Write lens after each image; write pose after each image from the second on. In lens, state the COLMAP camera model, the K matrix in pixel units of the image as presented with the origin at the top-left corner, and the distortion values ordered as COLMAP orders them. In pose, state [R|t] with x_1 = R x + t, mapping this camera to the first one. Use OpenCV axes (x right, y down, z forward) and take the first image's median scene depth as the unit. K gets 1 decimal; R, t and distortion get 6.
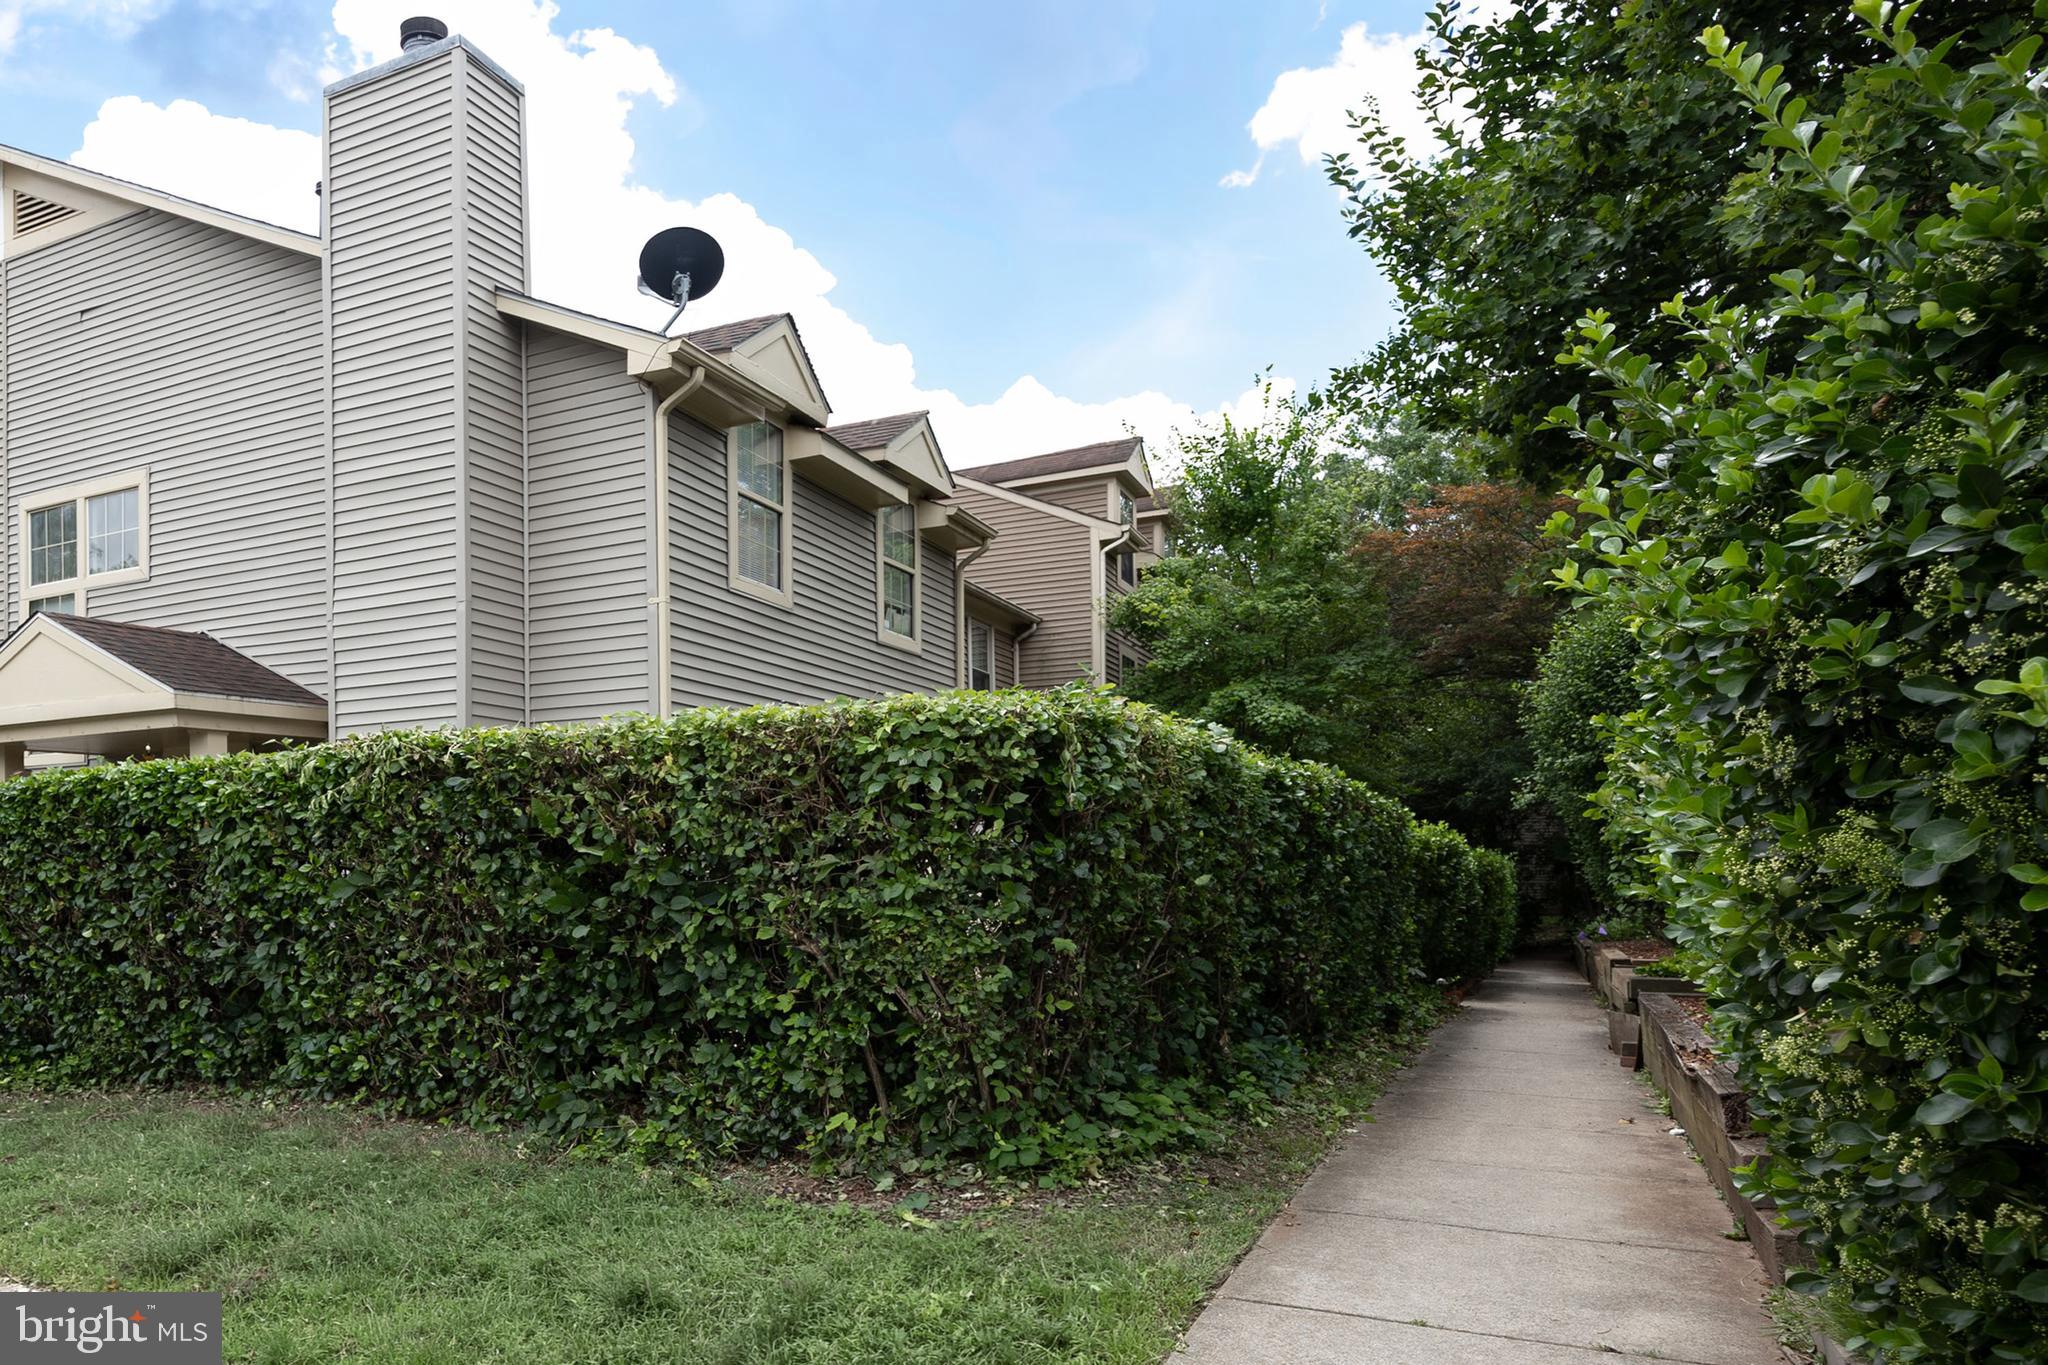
lens RADIAL K [[1135.3, 0, 1023.6], [0, 1135.3, 708.3], [0, 0, 1]] dist [-0.002818, -0.003714]
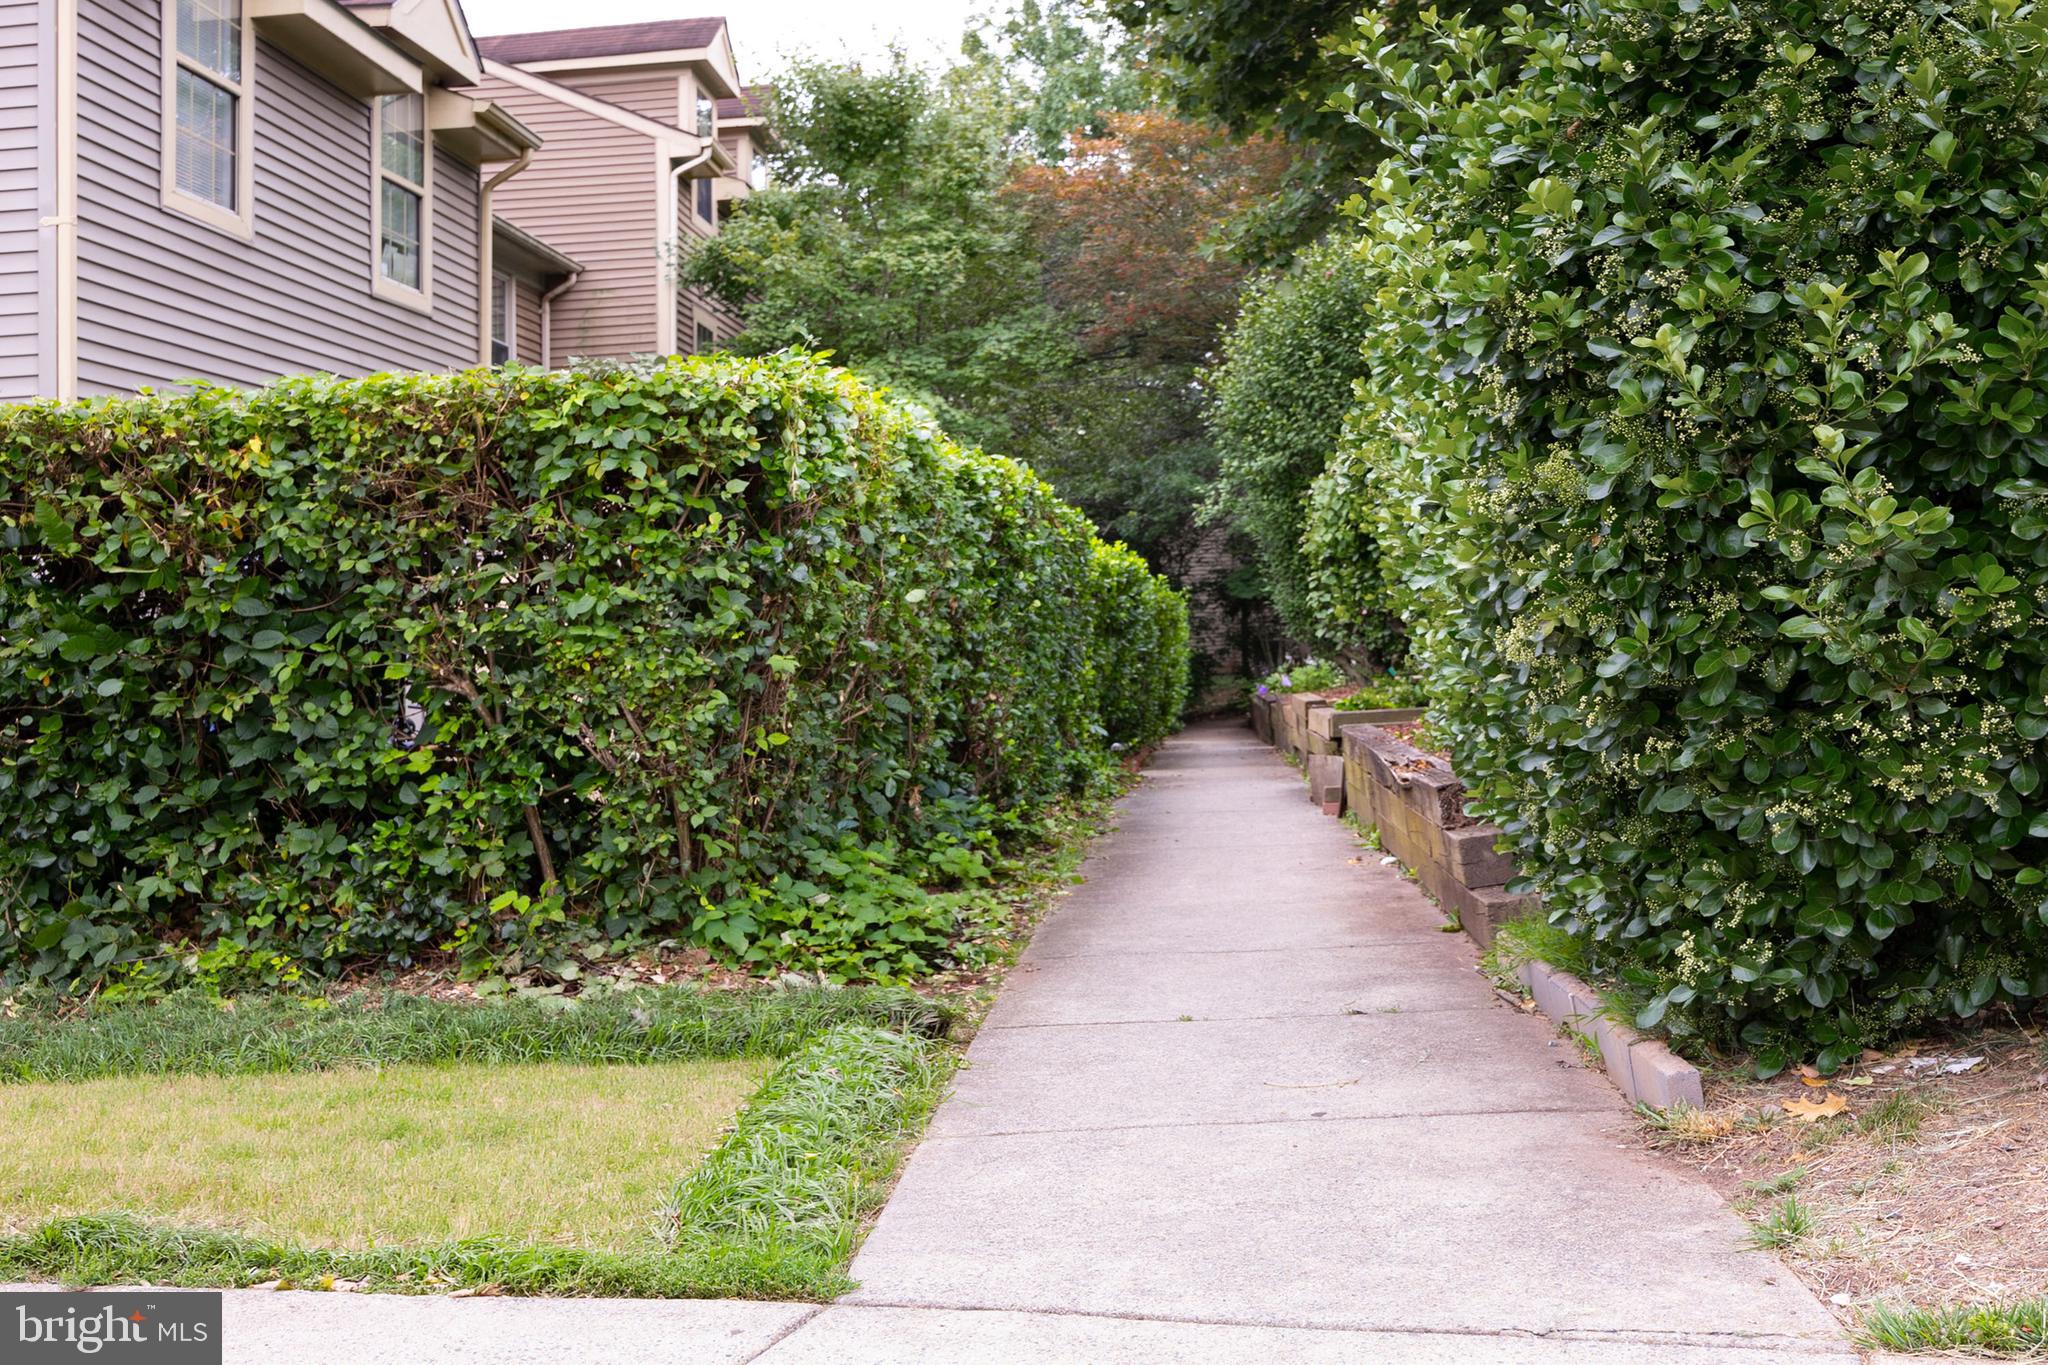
lens RADIAL K [[3331.2, 0, 1024.0], [0, 3331.2, 682.5], [0, 0, 1]] dist [0.046328, -0.042880]
pose [[0.881782, -0.028632, 0.470788, -0.919307], [0.007199, 0.998856, 0.047264, 0.102585], [-0.471603, -0.038287, 0.880979, -1.190430]]
